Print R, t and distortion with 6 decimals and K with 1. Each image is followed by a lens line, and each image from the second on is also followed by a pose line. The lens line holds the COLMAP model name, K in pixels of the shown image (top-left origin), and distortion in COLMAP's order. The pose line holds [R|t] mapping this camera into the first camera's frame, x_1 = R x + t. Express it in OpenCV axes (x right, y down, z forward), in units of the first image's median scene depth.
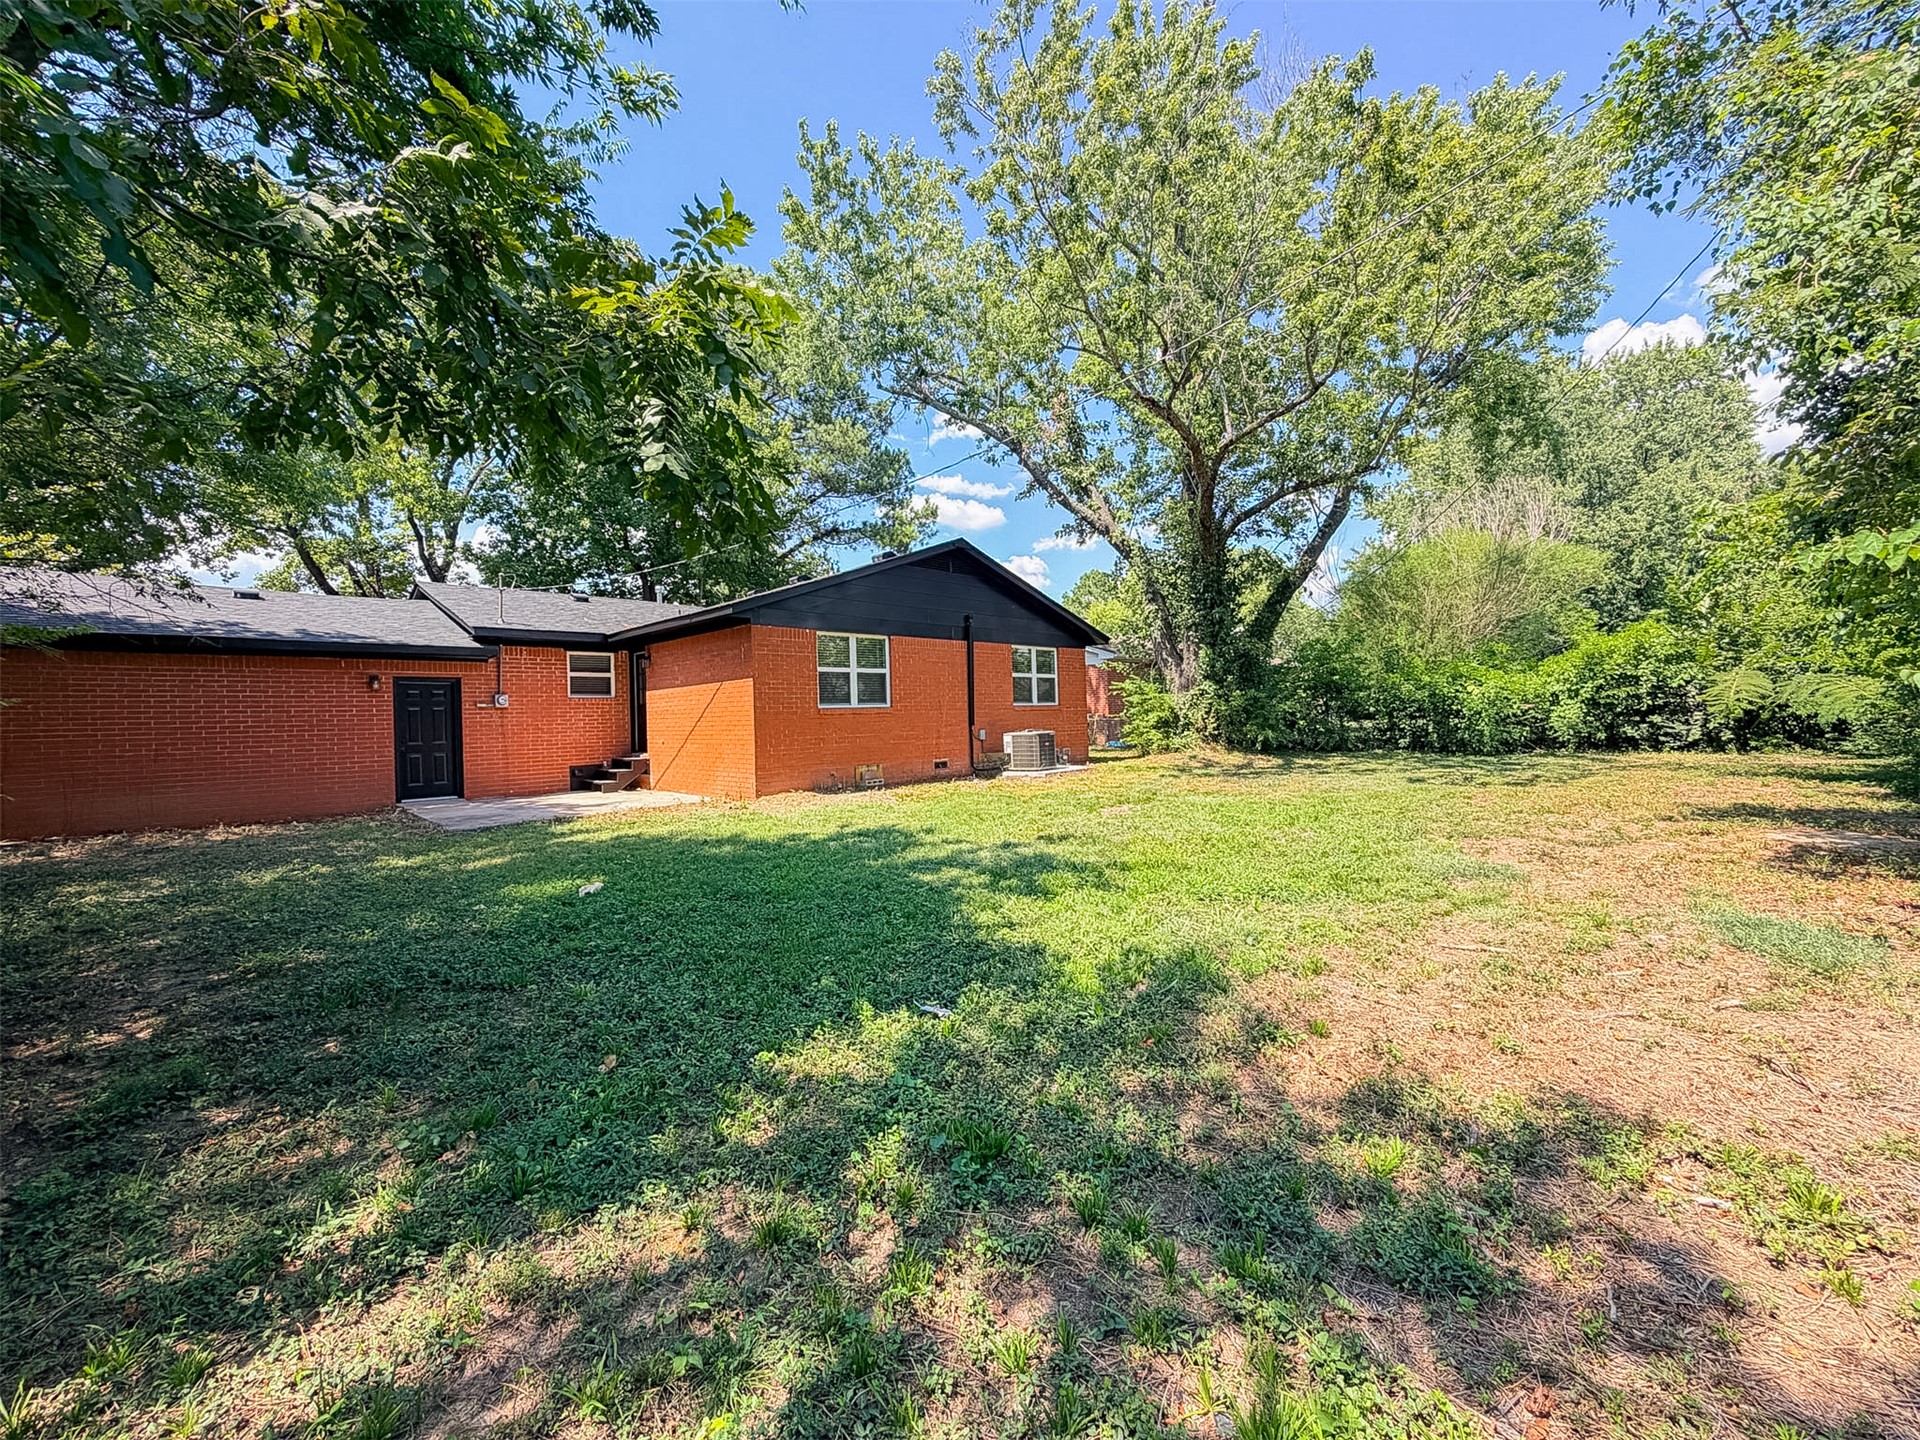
lens RADIAL K [[763.8, 0, 955.2], [0, 763.8, 714.7], [0, 0, 1]] dist [0.000507, -0.000048]
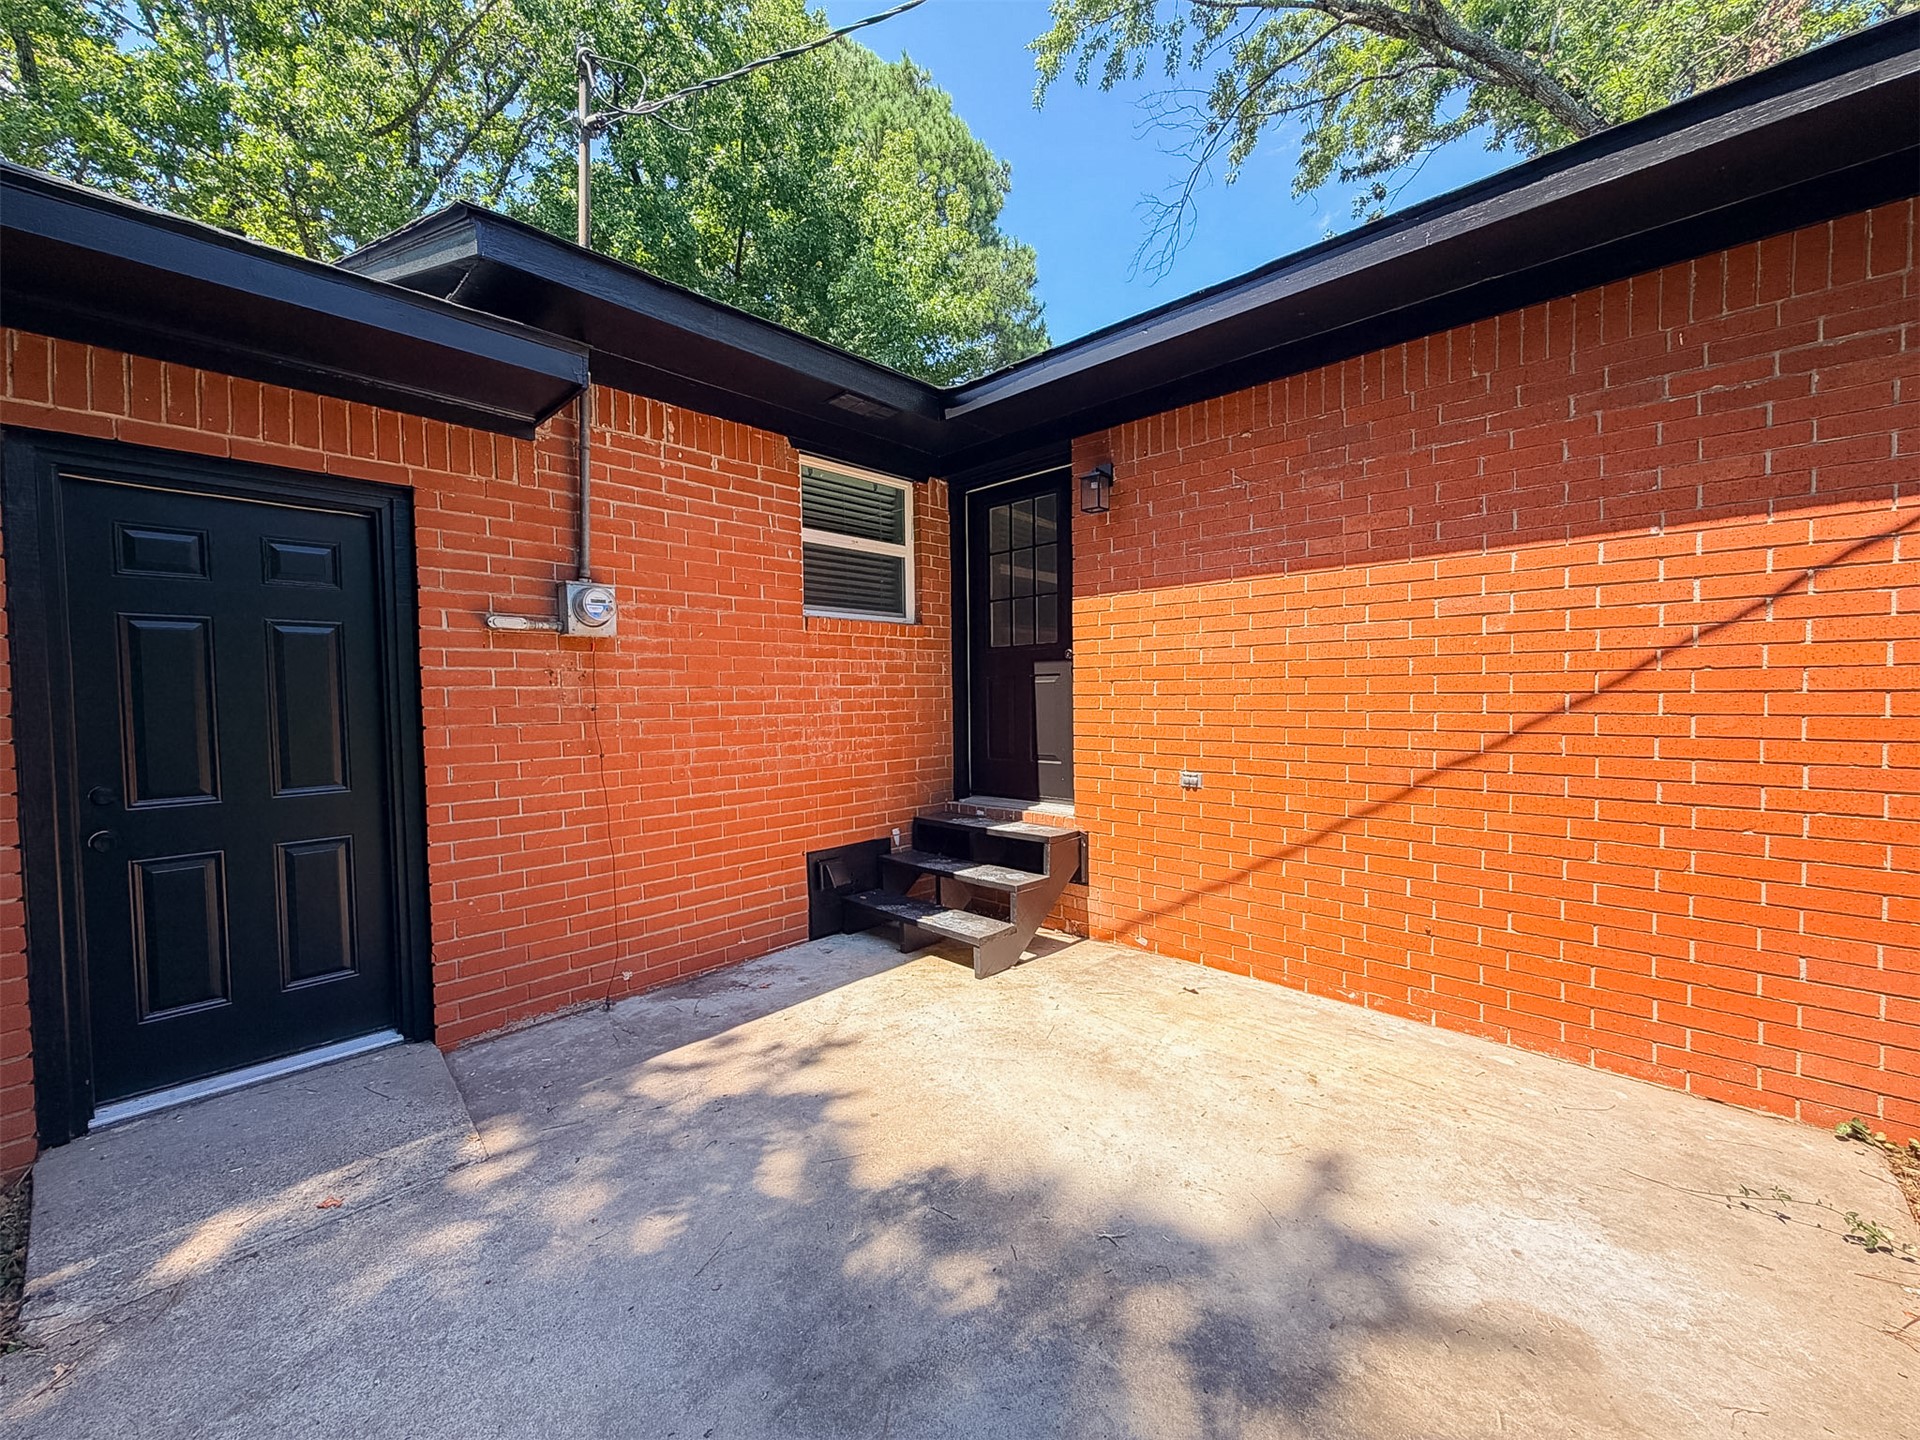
lens RADIAL K [[763.8, 0, 953.6], [0, 763.8, 720.7], [0, 0, 1]] dist [0.000507, -0.000048]
pose [[0.999587, 0.012891, 0.025690, -0.465032], [-0.013866, 0.999176, 0.038147, 0.005710], [-0.025177, -0.038488, 0.998942, 0.725034]]
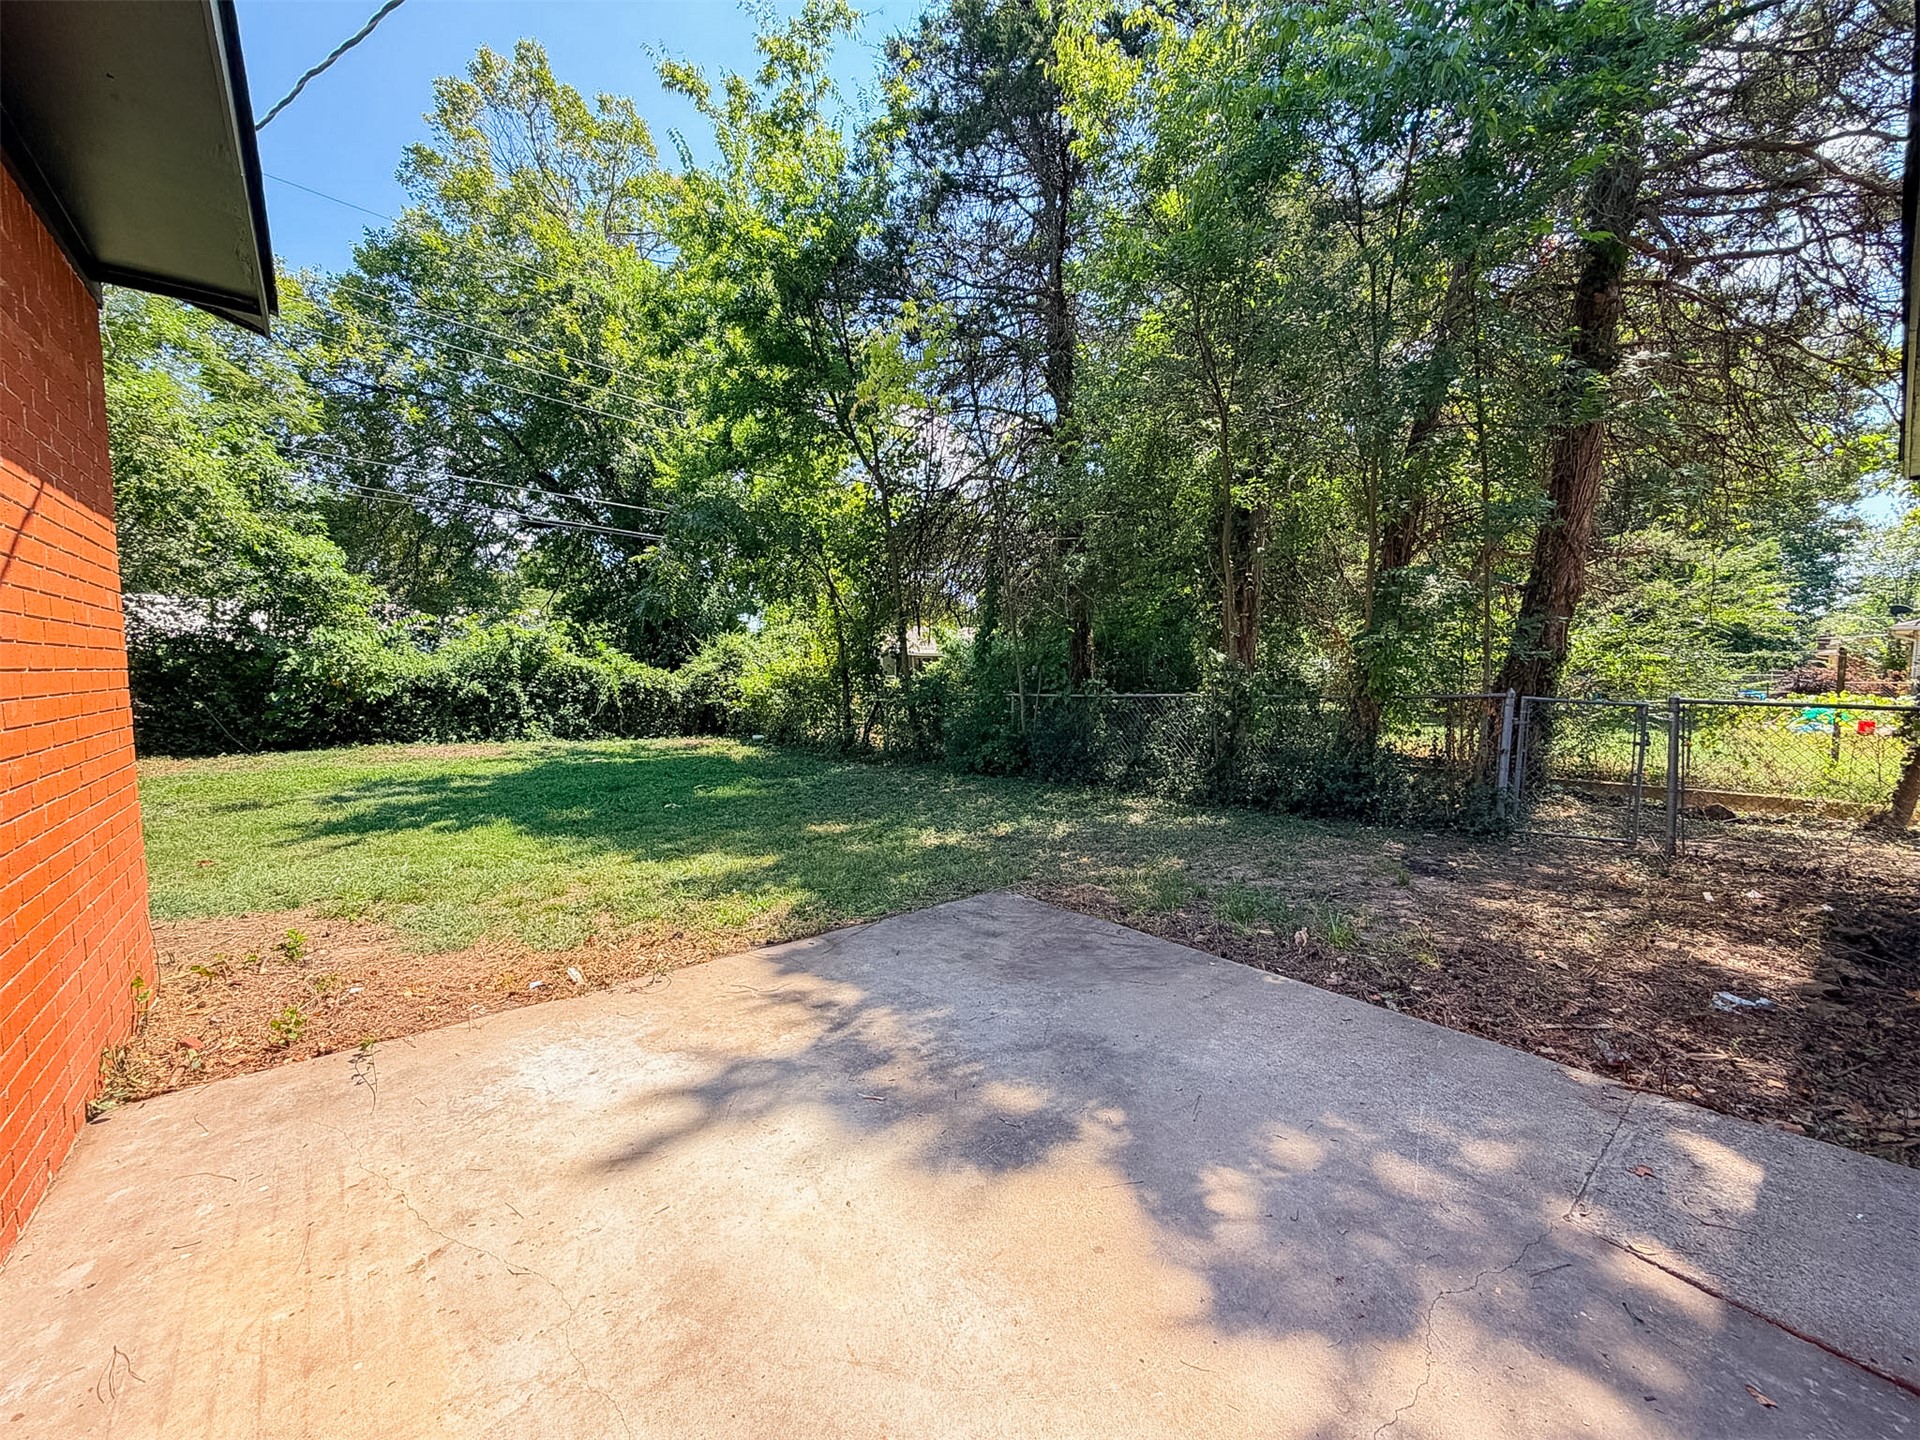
lens RADIAL K [[763.8, 0, 948.0], [0, 763.8, 717.5], [0, 0, 1]] dist [0.000507, -0.000048]
pose [[-0.993544, 0.020589, 0.111567, -0.467626], [0.027851, 0.997566, 0.063921, 0.008400], [-0.109979, 0.066615, -0.991699, 1.010809]]
